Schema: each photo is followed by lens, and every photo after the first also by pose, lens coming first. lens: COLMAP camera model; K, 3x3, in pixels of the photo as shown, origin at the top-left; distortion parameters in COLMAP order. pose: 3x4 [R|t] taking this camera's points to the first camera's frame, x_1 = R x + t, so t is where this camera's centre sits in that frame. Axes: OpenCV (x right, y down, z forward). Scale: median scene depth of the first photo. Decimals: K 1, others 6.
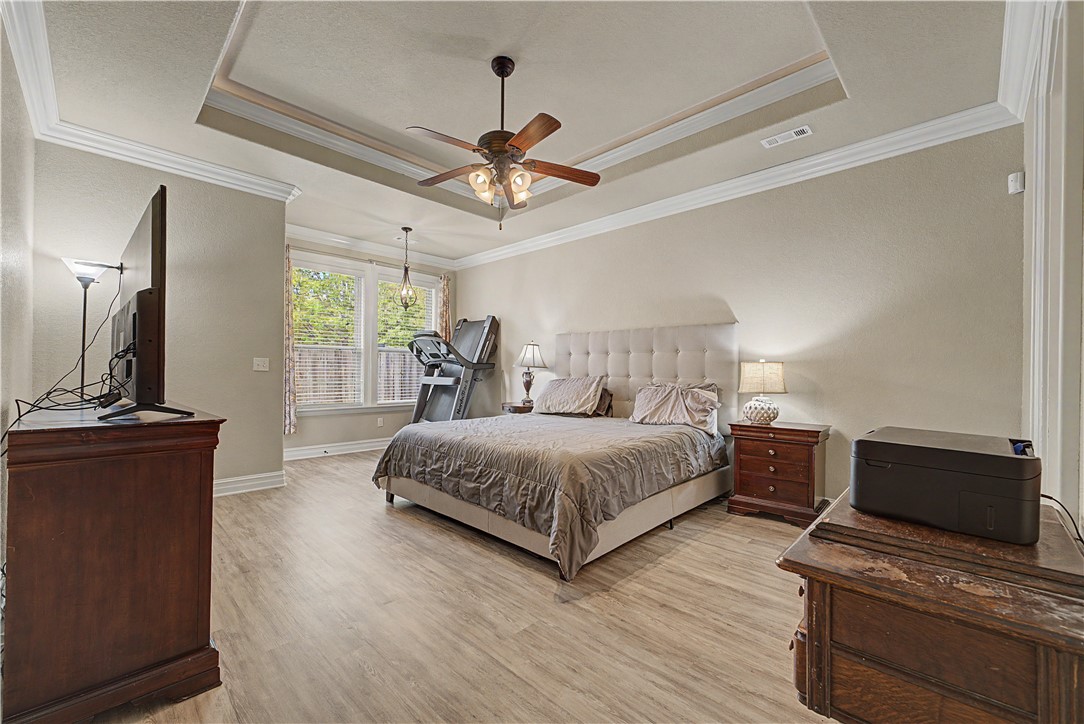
lens RADIAL K [[438.4, 0, 533.6], [0, 438.4, 370.6], [0, 0, 1]] dist [0.001508, -0.000098]
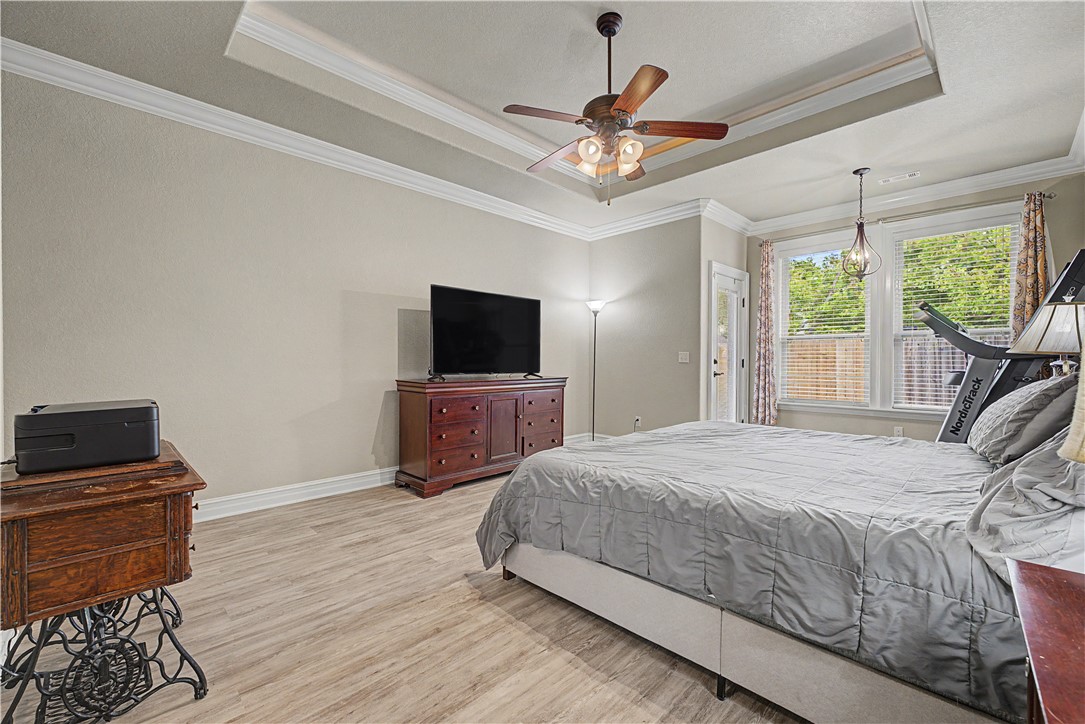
lens RADIAL K [[438.8, 0, 548.1], [0, 438.8, 362.4], [0, 0, 1]] dist [0.001508, -0.000098]
pose [[0.002641, -0.003795, -0.999989, 0.635443], [-0.002049, 0.999991, -0.003800, 0.006114], [0.999994, 0.002059, 0.002633, 0.663143]]
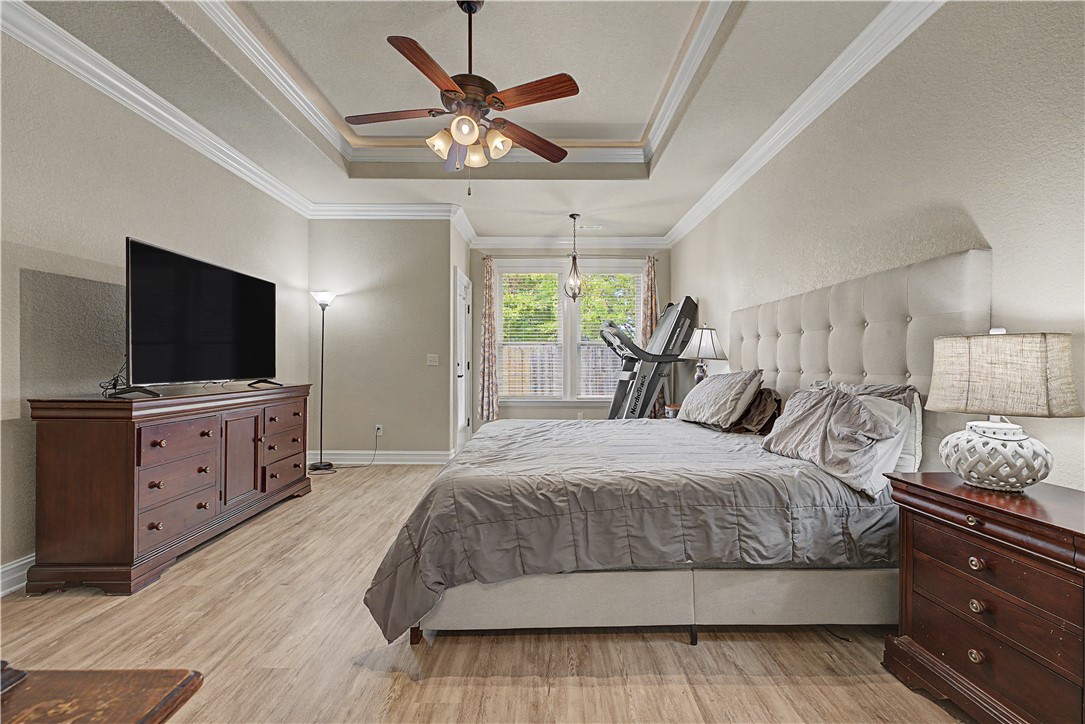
lens RADIAL K [[438.8, 0, 539.1], [0, 438.8, 366.2], [0, 0, 1]] dist [0.001508, -0.000098]
pose [[0.707415, -0.003522, -0.706790, 0.465697], [0.005325, 0.999986, 0.000347, 0.004814], [0.706779, -0.004009, 0.707423, 0.379007]]
